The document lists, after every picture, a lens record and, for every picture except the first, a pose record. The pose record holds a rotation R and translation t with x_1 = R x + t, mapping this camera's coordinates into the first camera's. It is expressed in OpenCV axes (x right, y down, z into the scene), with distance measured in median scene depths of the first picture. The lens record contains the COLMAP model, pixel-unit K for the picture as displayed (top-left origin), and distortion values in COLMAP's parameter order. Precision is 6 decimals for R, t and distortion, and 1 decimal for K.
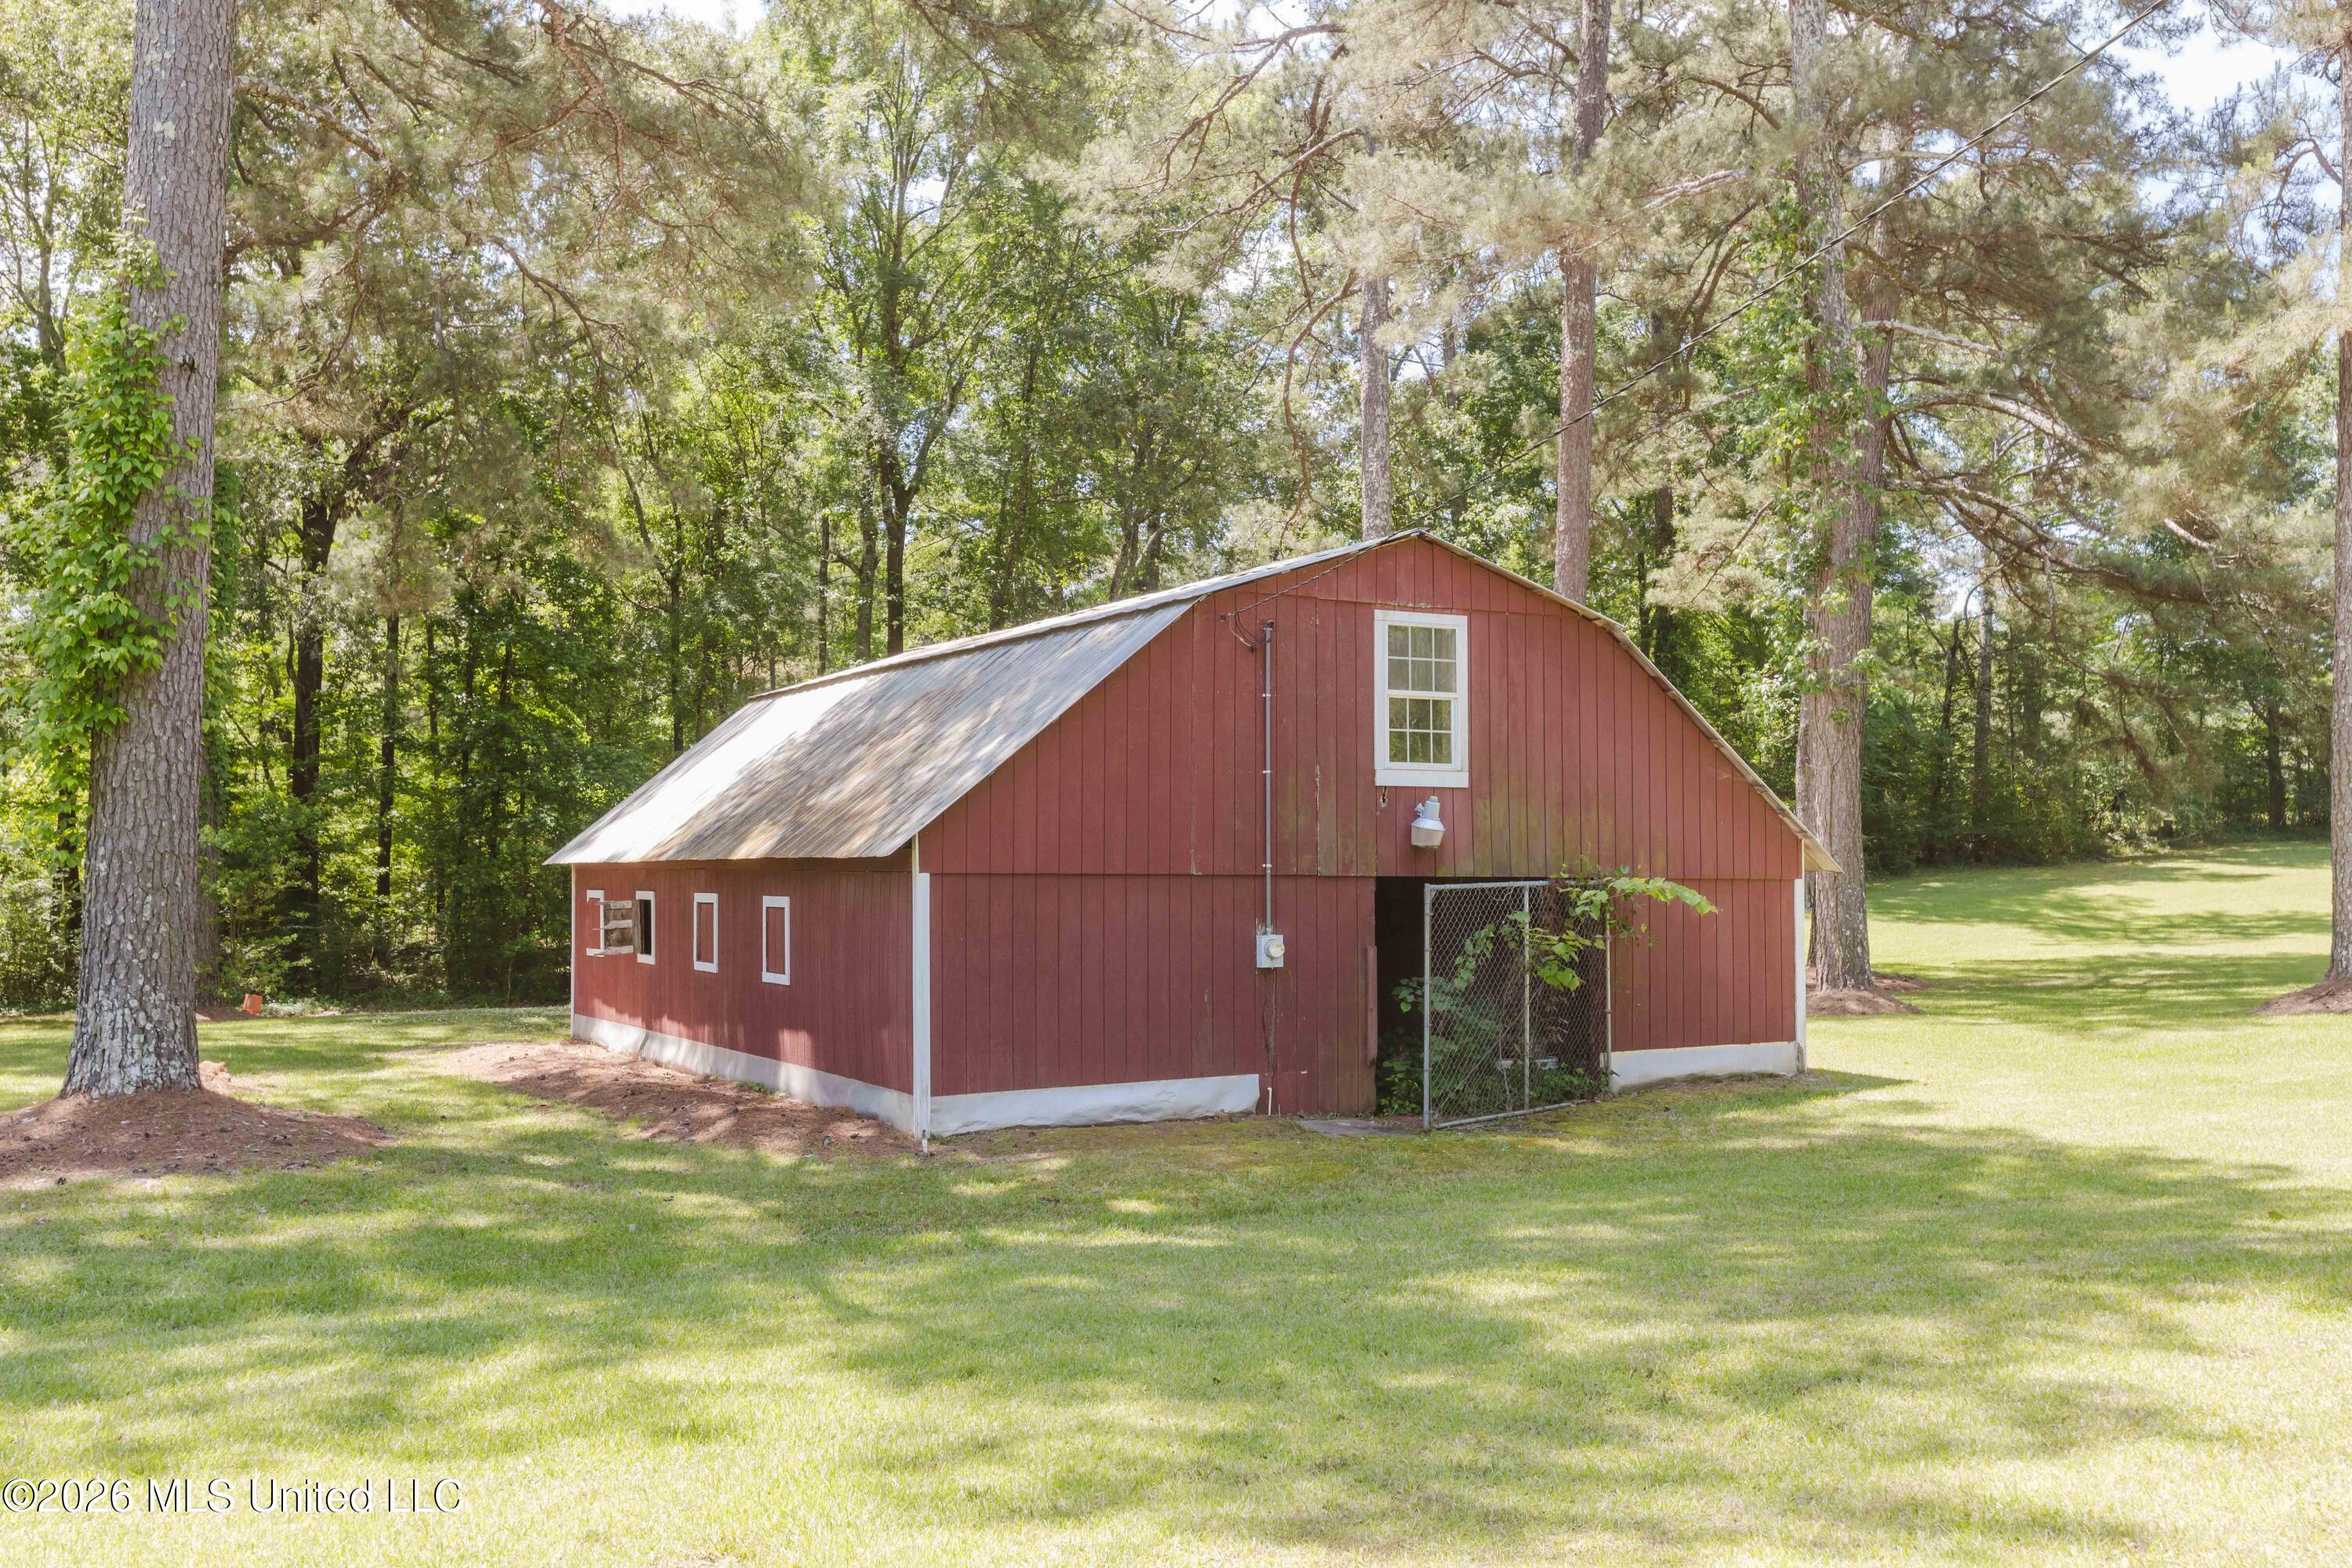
lens RADIAL K [[2317.1, 0, 1178.9], [0, 2317.1, 788.6], [0, 0, 1]] dist [0.000502, 0.000000]
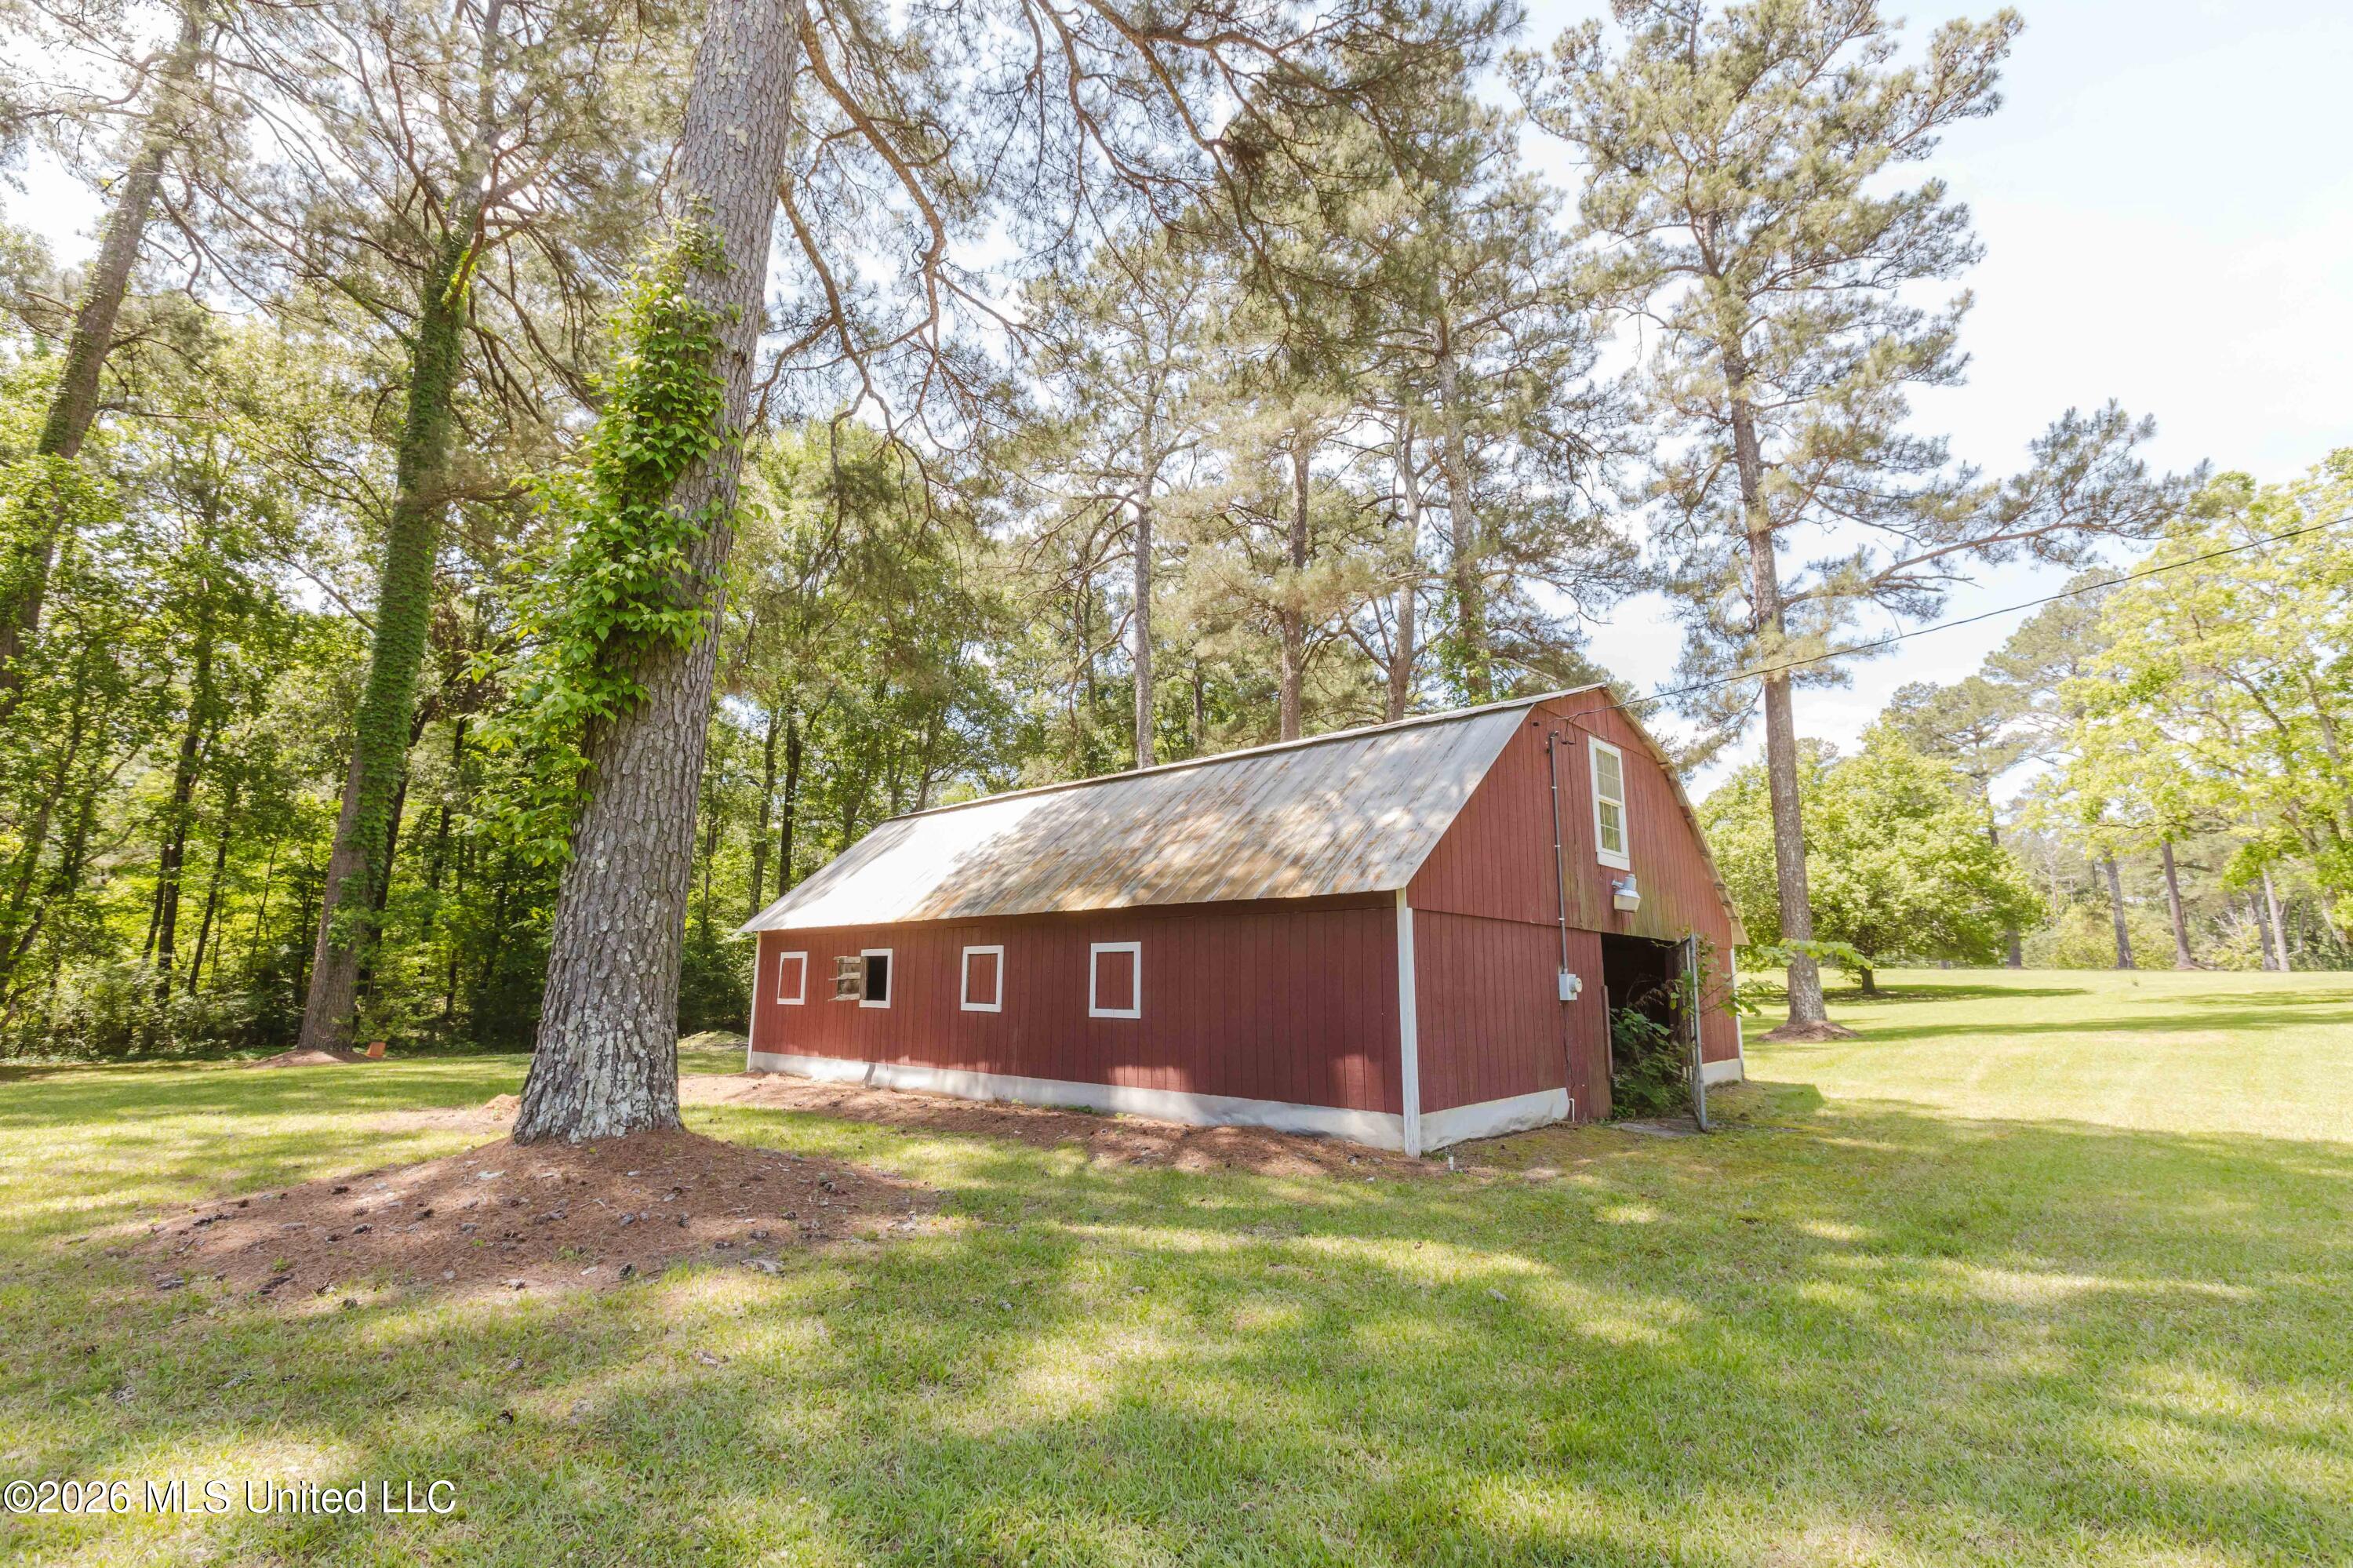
lens RADIAL K [[1109.8, 0, 1170.9], [0, 1109.8, 772.1], [0, 0, 1]] dist [-0.006302, 0.000108]
pose [[0.939193, 0.076958, 0.334656, -0.402252], [-0.022436, 0.986234, -0.163829, 0.062429], [-0.342657, 0.146359, 0.927990, 0.534127]]
